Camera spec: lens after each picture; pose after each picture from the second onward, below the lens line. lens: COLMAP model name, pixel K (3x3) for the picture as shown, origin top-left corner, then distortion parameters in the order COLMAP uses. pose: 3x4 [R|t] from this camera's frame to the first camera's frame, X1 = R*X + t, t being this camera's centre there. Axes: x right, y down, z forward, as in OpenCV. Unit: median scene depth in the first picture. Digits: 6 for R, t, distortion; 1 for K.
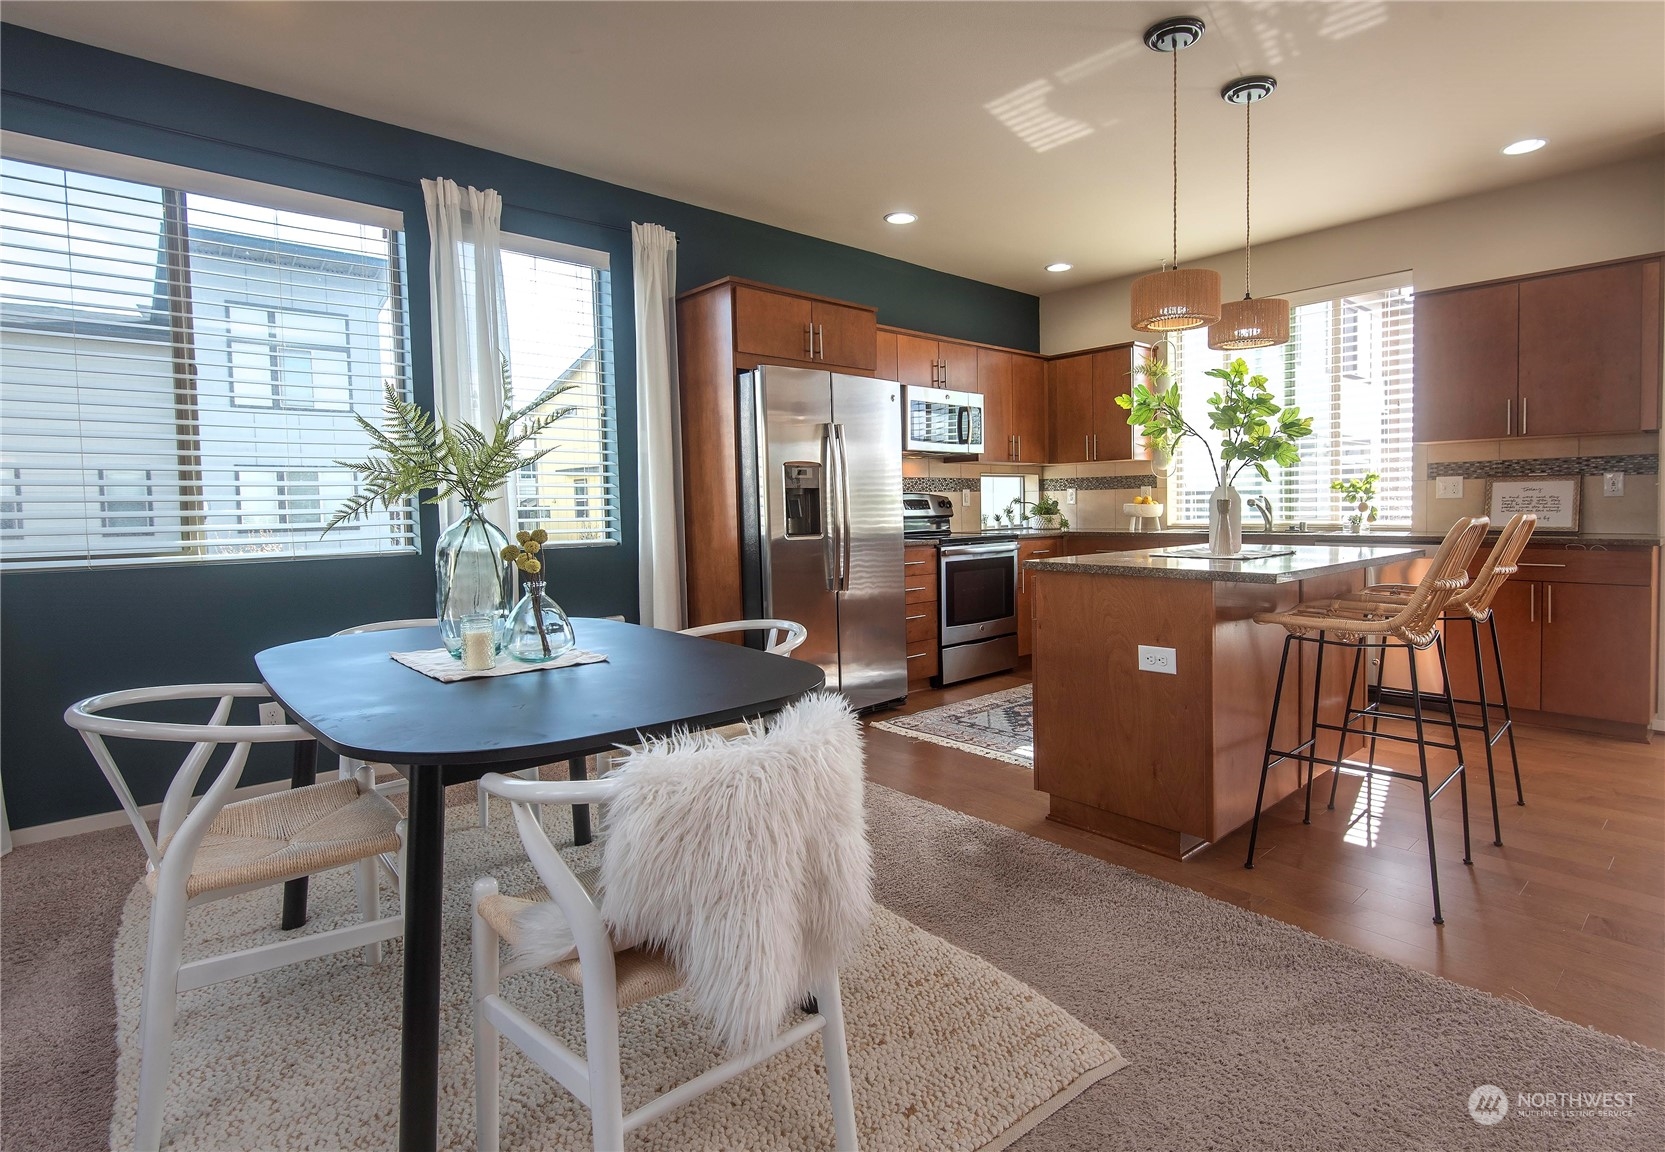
lens RADIAL K [[851.0, 0, 947.0], [0, 851.0, 538.4], [0, 0, 1]] dist [0.002235, -0.010100]
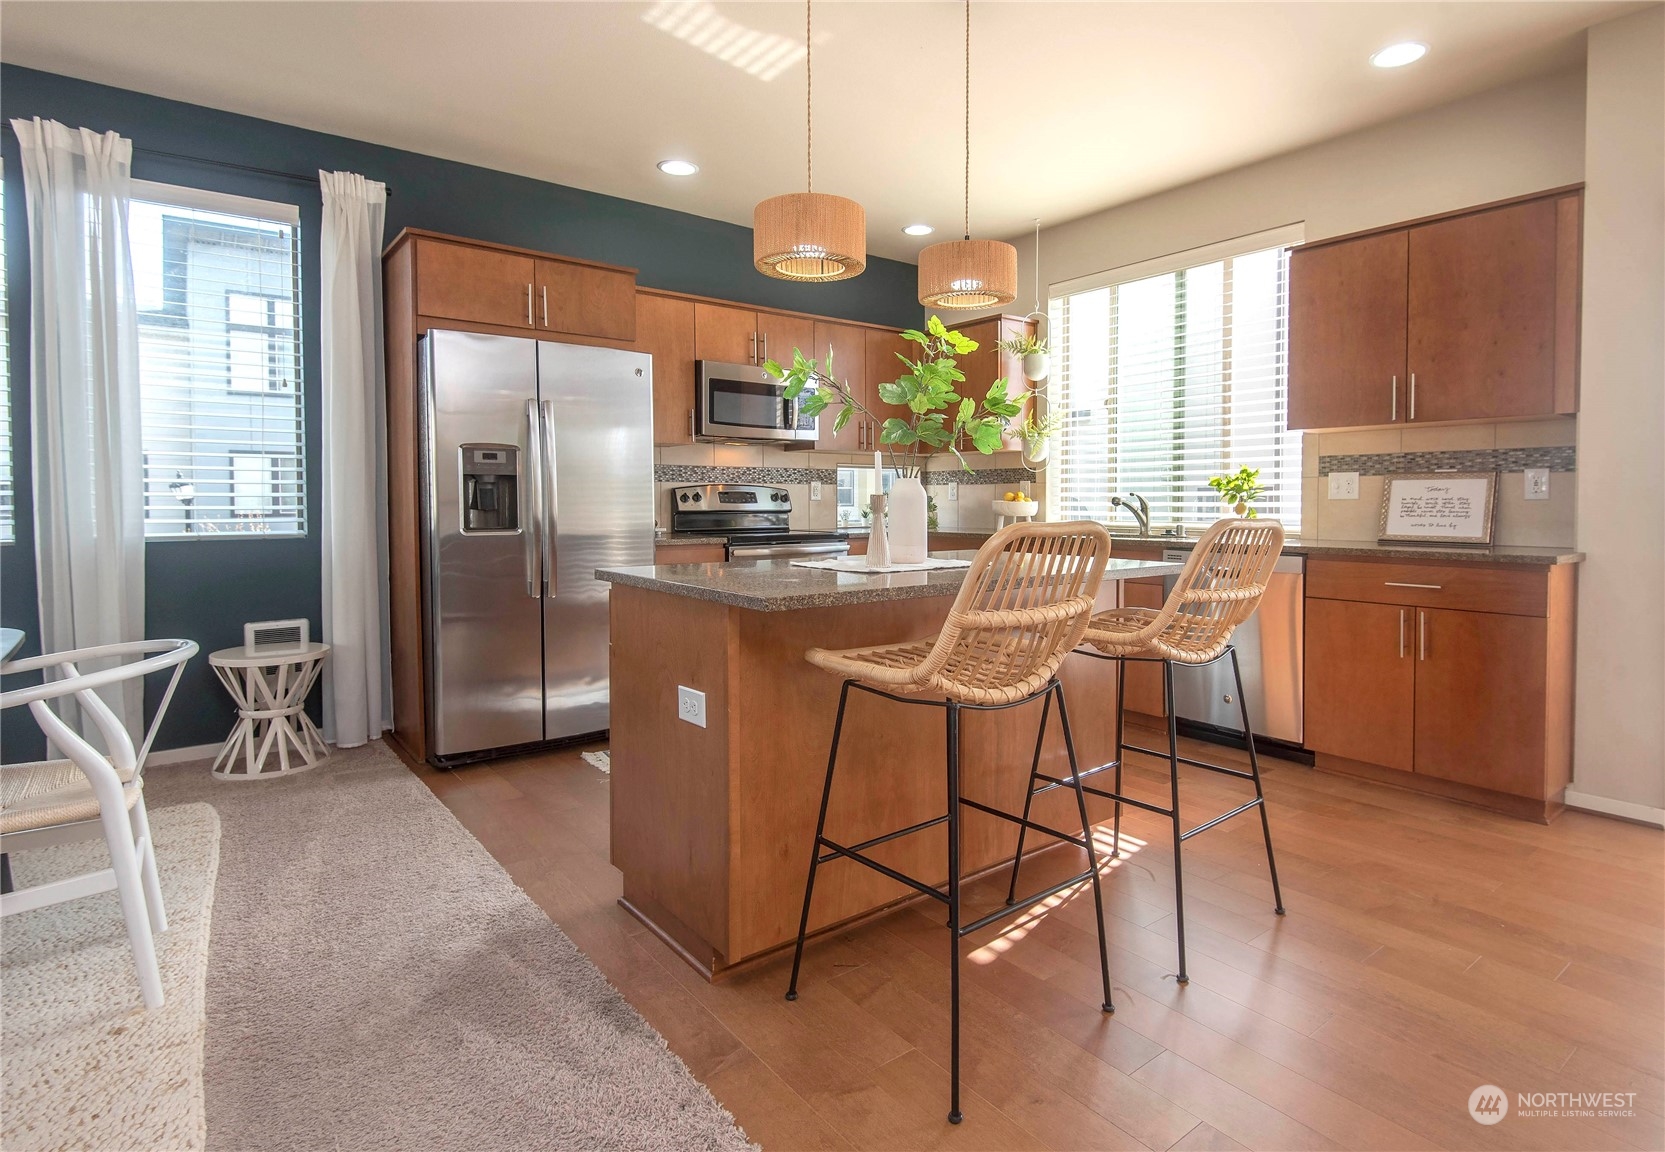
lens RADIAL K [[878.4, 0, 885.4], [0, 878.4, 534.1], [0, 0, 1]] dist [-0.002606, -0.011694]
pose [[0.995121, 0.019025, -0.096812, 0.261639], [-0.019091, 0.999818, 0.000247, -0.006102], [0.096799, 0.001602, 0.995303, 0.136135]]
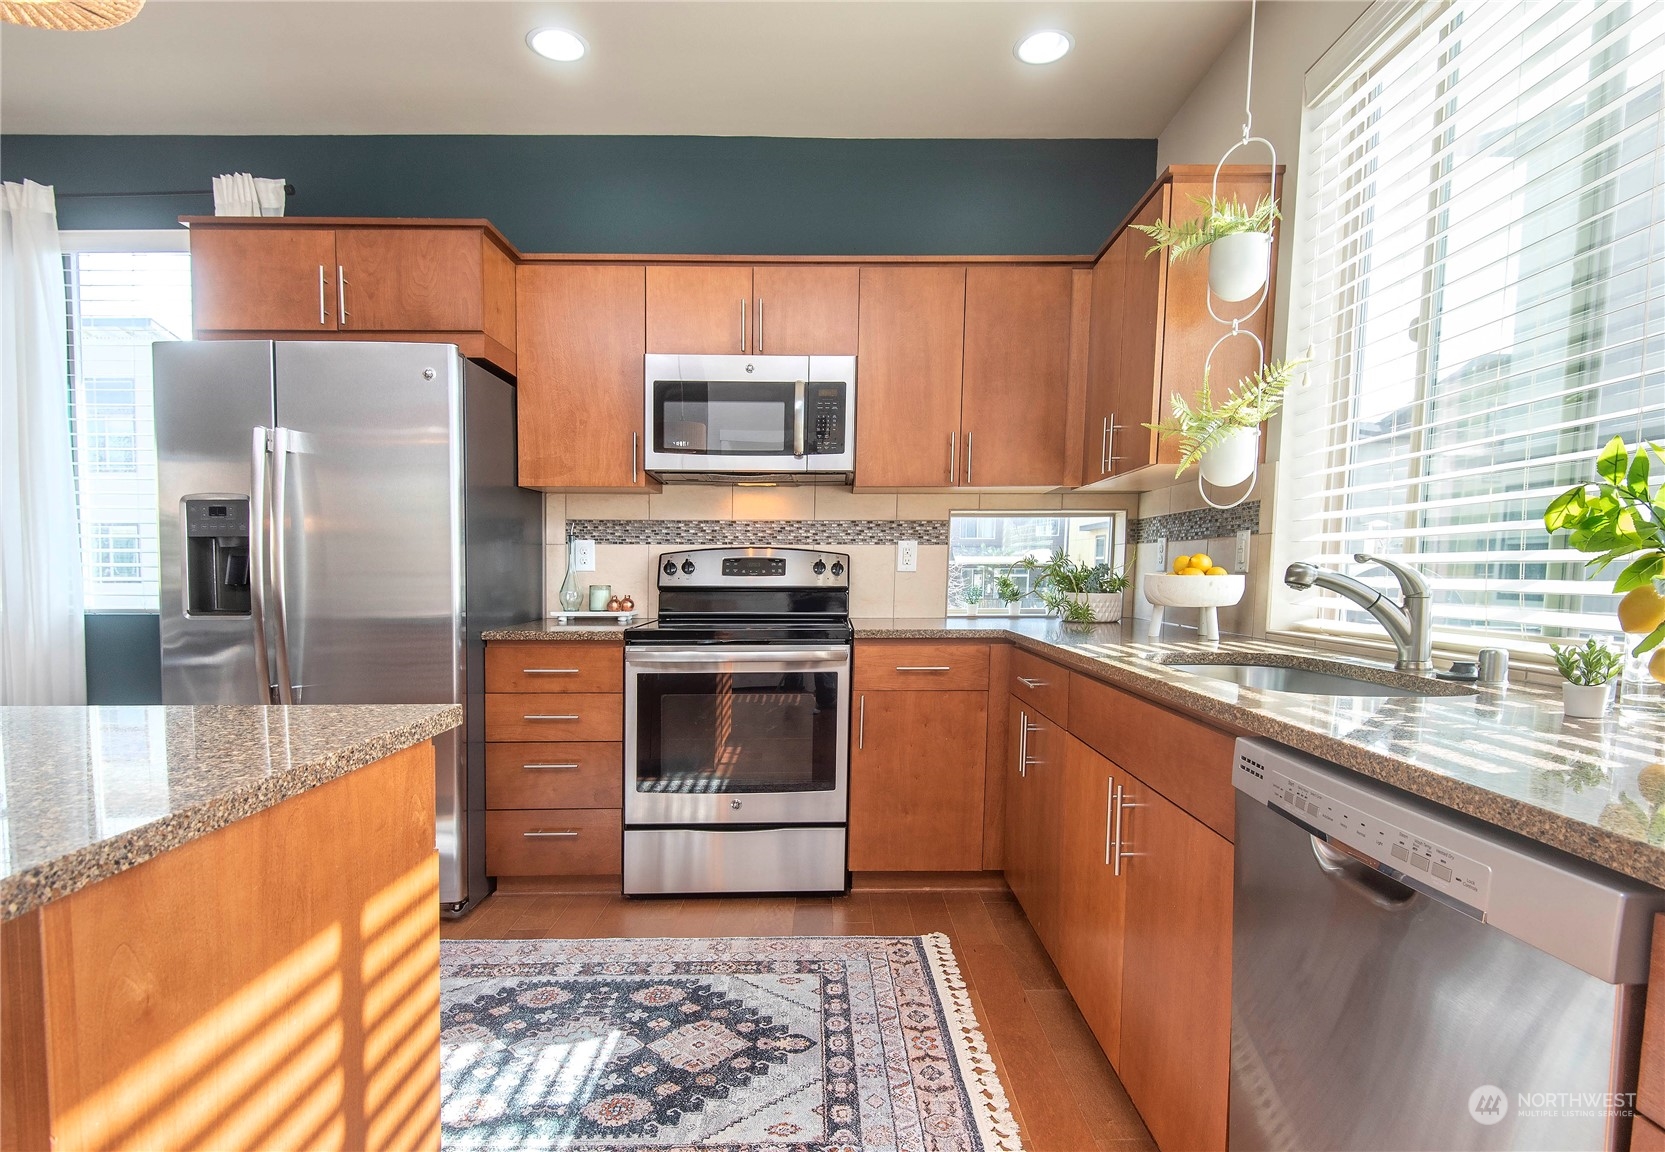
lens RADIAL K [[903.8, 0, 866.9], [0, 903.8, 653.9], [0, 0, 1]] dist [0.047998, -0.065408]
pose [[0.730081, 0.079339, -0.678739, 0.578973], [-0.038230, 0.996424, 0.075352, -0.039724], [0.682290, -0.029064, 0.730503, 0.792099]]
